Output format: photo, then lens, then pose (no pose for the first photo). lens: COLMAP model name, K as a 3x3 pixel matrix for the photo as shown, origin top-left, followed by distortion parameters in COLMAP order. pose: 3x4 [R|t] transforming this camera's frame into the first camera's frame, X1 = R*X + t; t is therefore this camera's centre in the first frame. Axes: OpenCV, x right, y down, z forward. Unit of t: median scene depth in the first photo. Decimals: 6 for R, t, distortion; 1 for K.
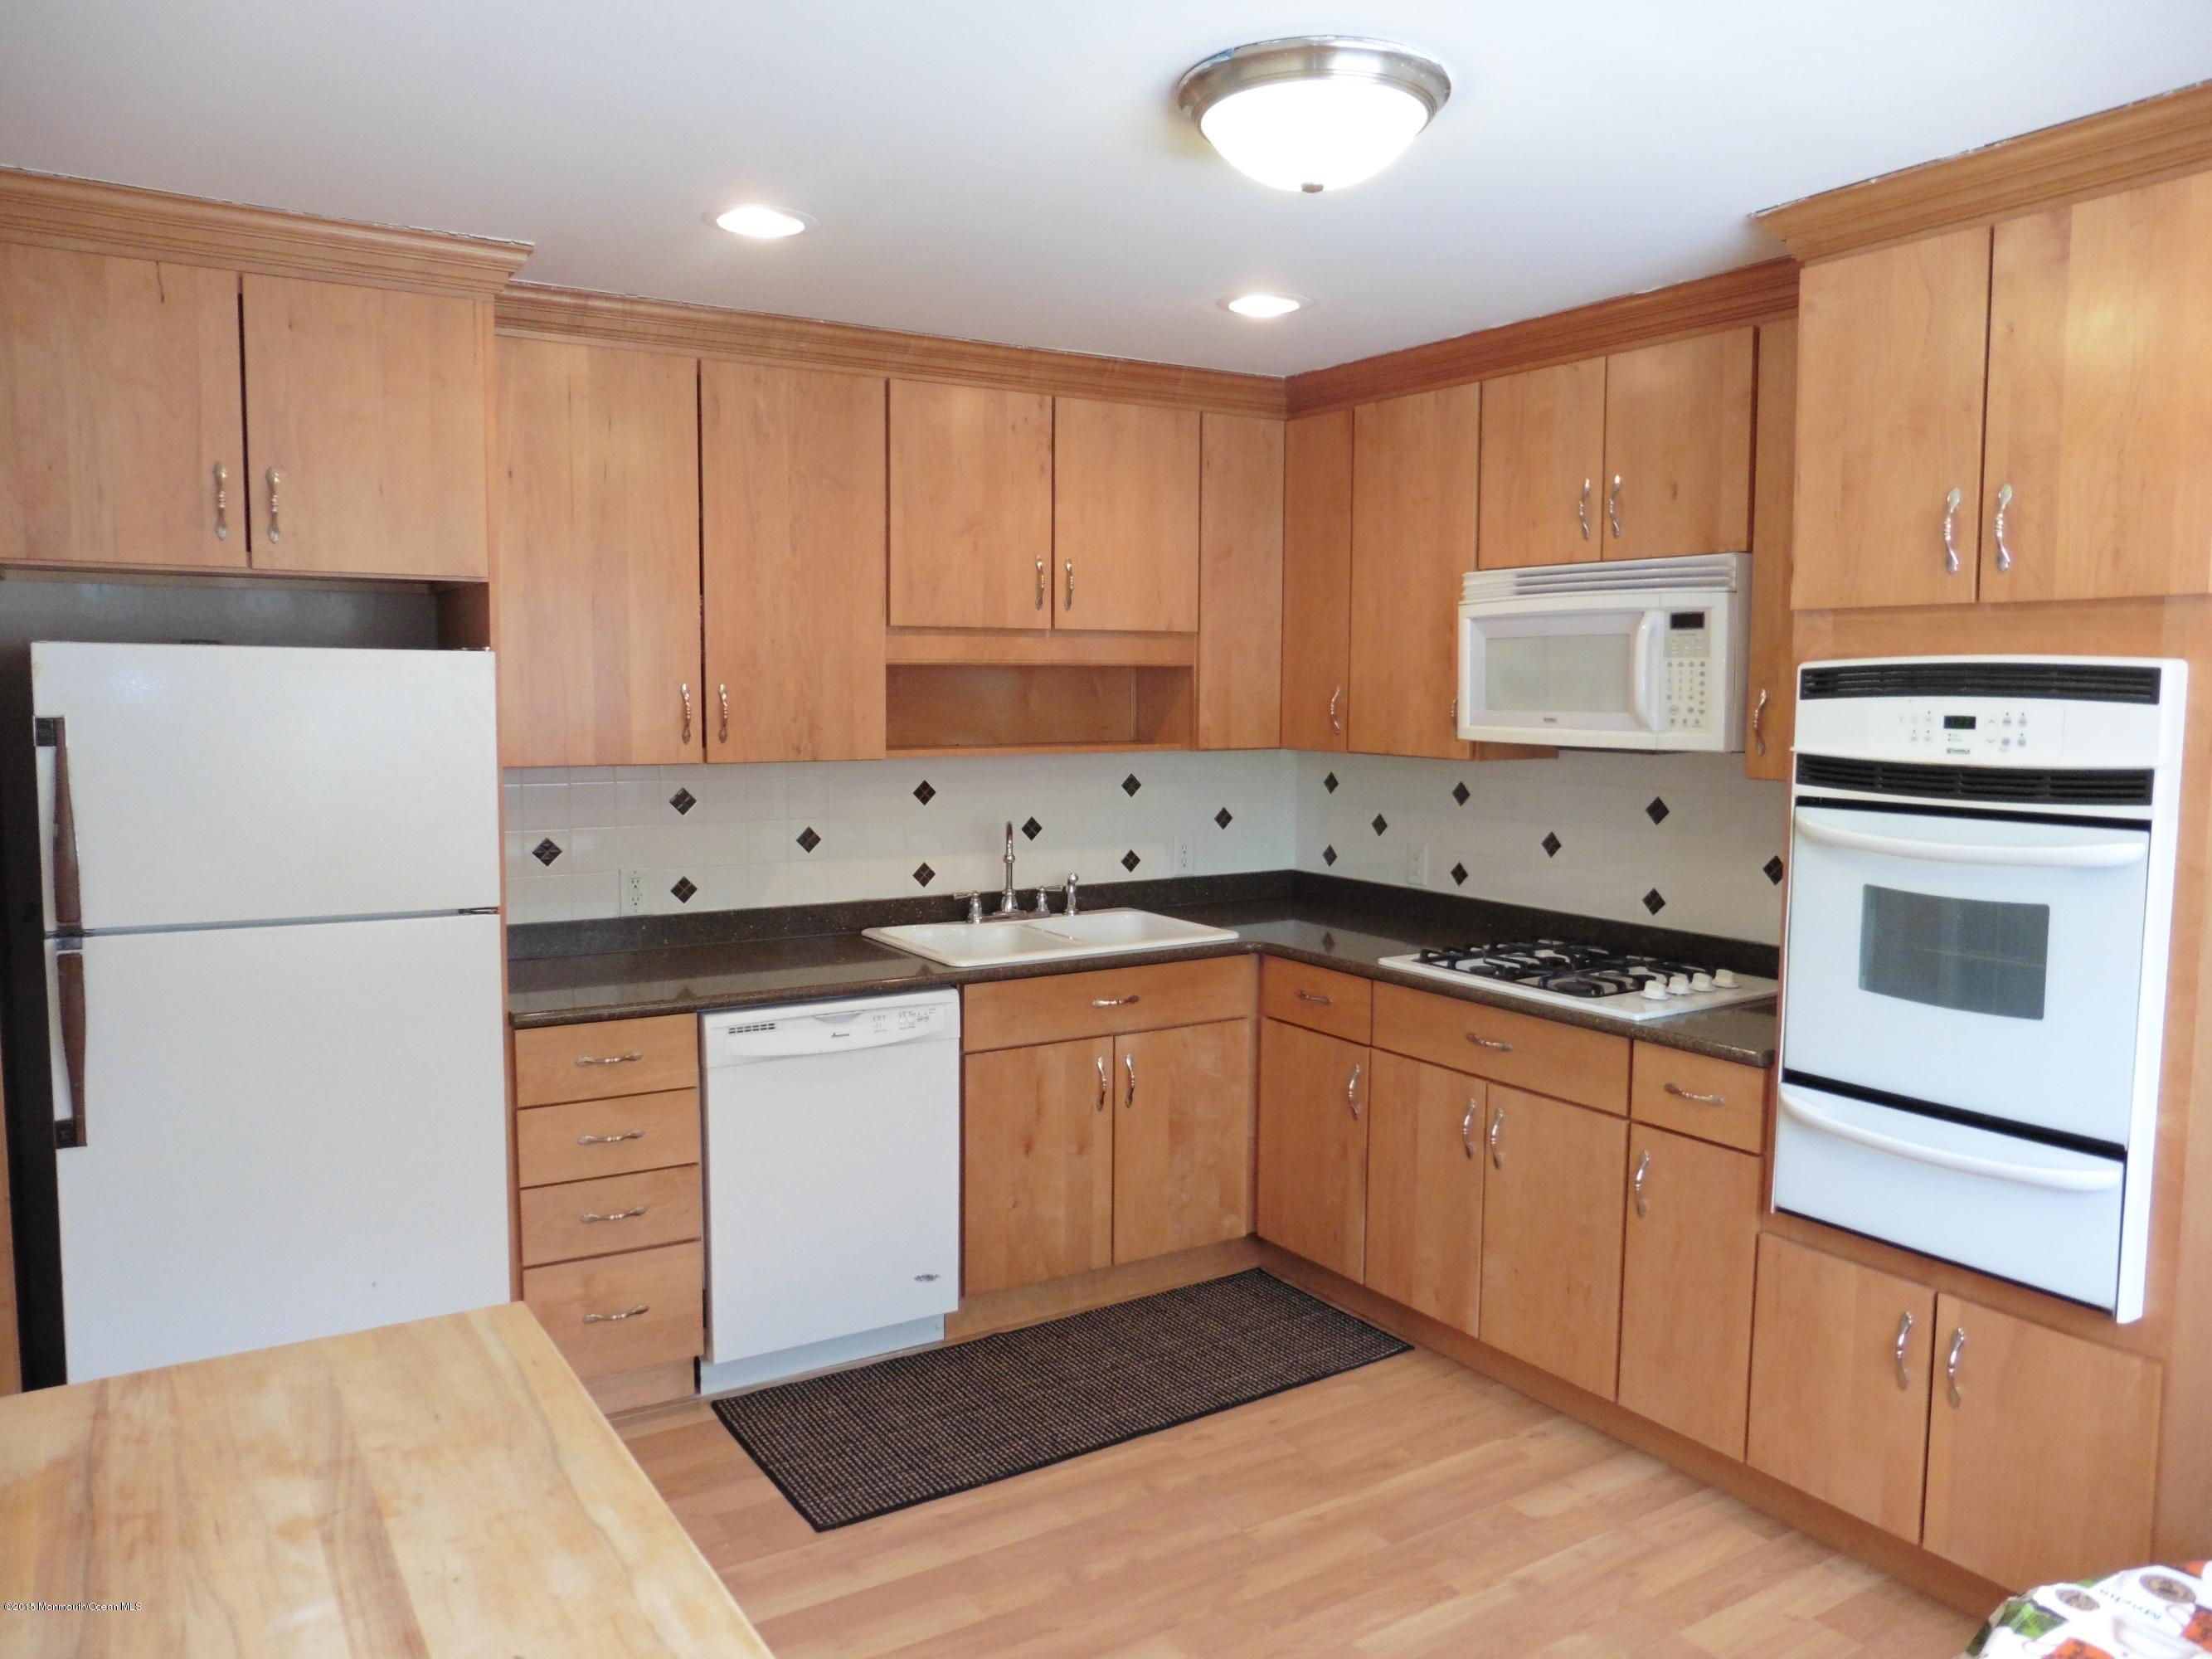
lens RADIAL K [[1604.1, 0, 1097.4], [0, 1604.1, 817.8], [0, 0, 1]] dist [-0.071785, 0.057144]
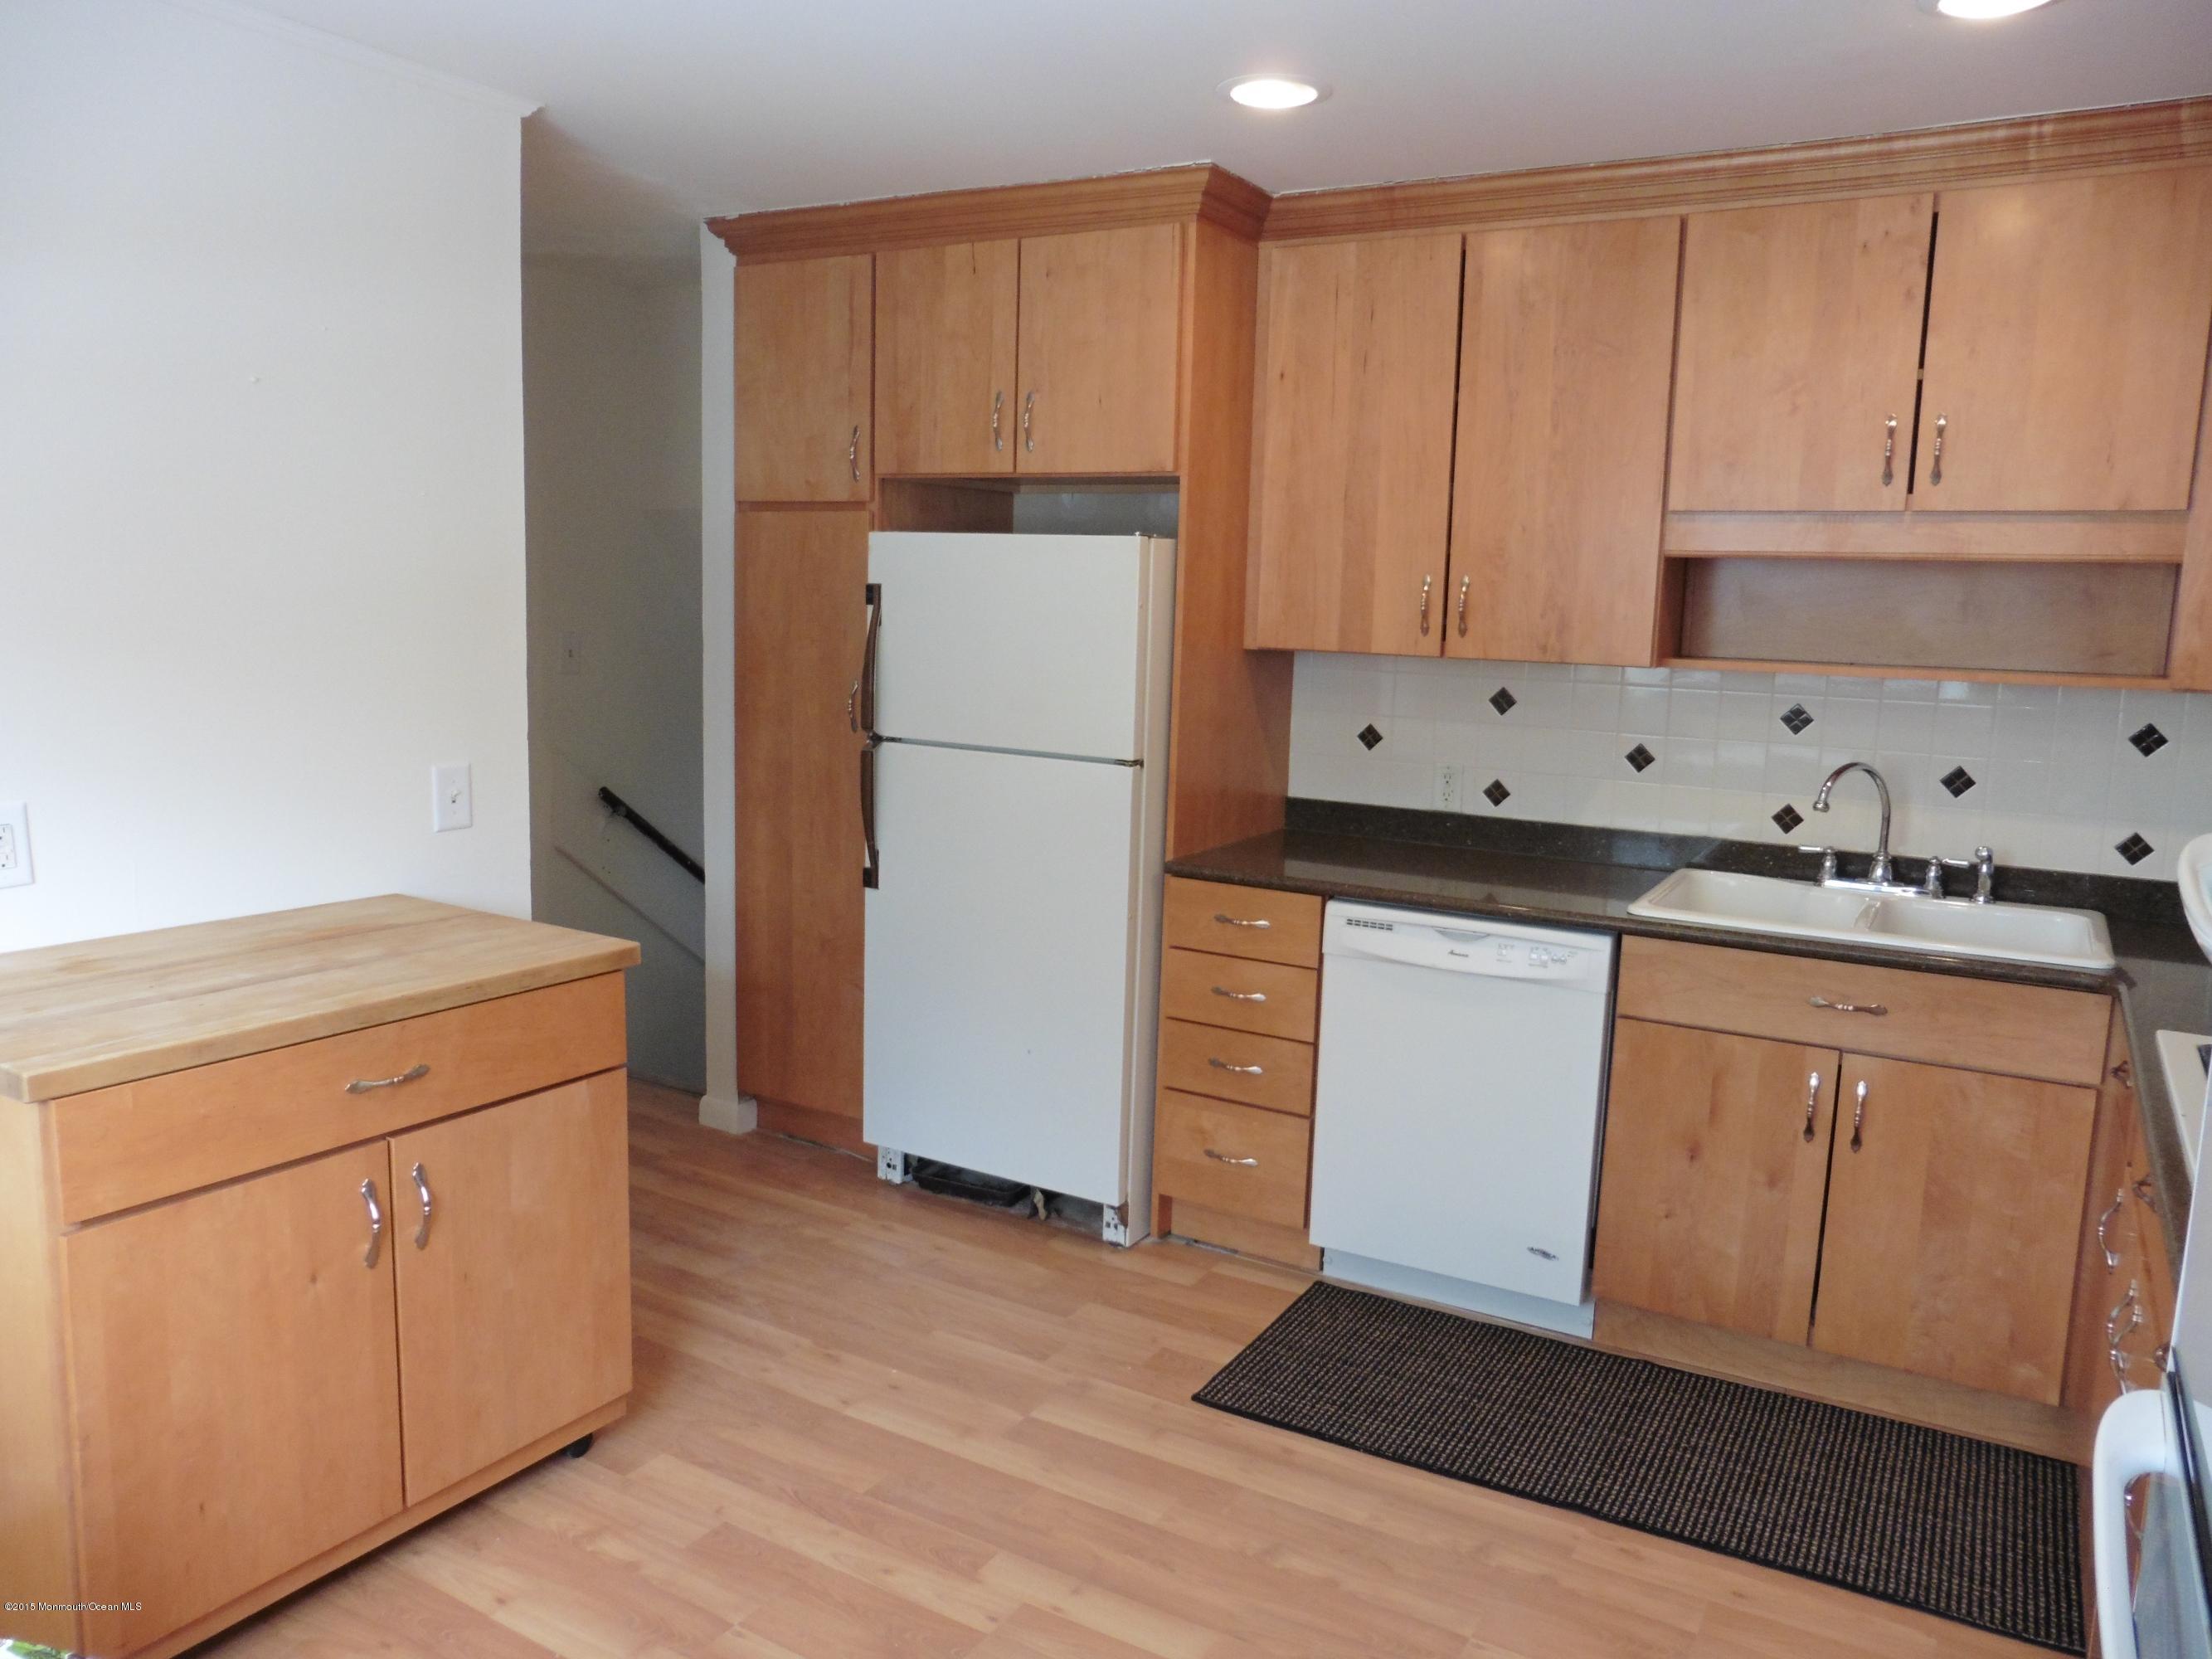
lens RADIAL K [[1604.1, 0, 1096.0], [0, 1604.1, 817.3], [0, 0, 1]] dist [-0.071785, 0.057144]
pose [[0.458944, 0.132827, -0.878480, 0.516878], [-0.096878, 0.990347, 0.099130, -0.013234], [0.883168, 0.039610, 0.467382, 0.360208]]
